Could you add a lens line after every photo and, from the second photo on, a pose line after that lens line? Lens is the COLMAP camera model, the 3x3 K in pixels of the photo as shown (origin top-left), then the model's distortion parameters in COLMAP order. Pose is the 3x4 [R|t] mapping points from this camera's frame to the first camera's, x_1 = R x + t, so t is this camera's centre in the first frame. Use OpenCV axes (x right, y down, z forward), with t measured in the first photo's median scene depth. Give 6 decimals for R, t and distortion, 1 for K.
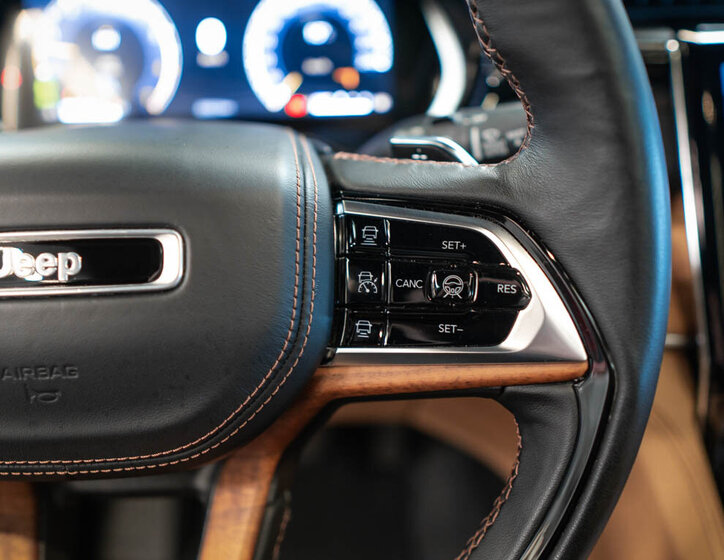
lens RADIAL K [[590.2, 0, 361.2], [0, 590.2, 282.2], [0, 0, 1]] dist [-0.002147, 0.006466]
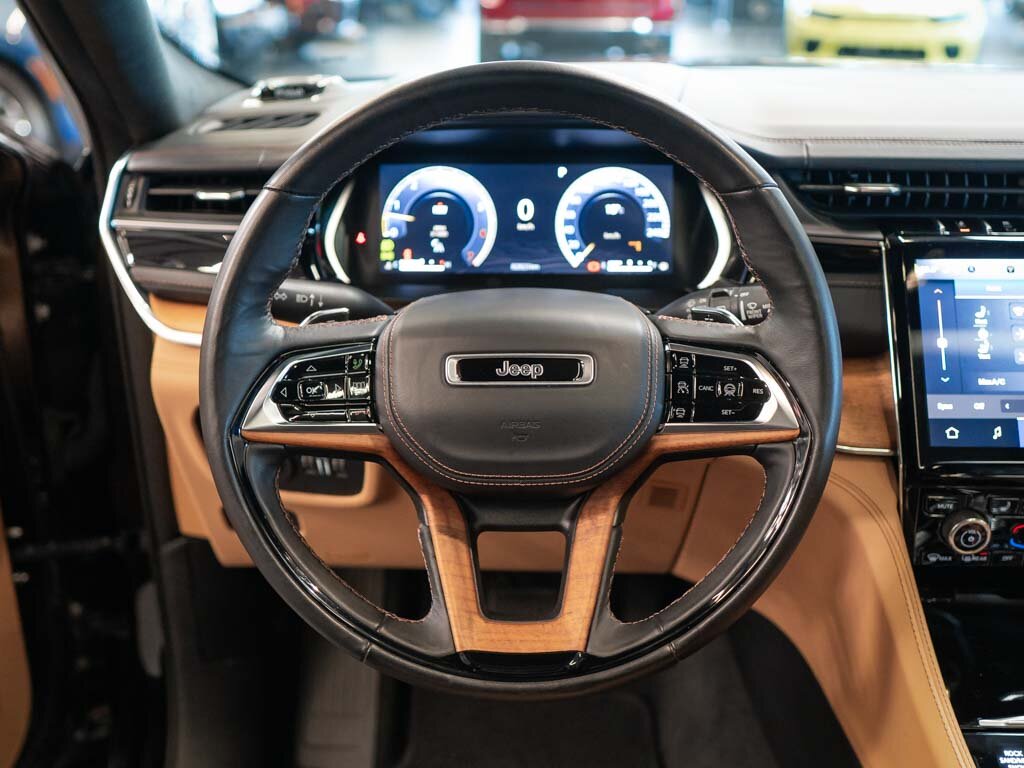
lens RADIAL K [[1013.1, 0, 542.6], [0, 1013.1, 378.2], [0, 0, 1]] dist [-0.031534, 0.000000]
pose [[0.999522, 0.030896, 0.001018, -0.423050], [-0.030573, 0.992855, -0.115344, 0.342687], [-0.004575, 0.115257, 0.993325, -2.095524]]
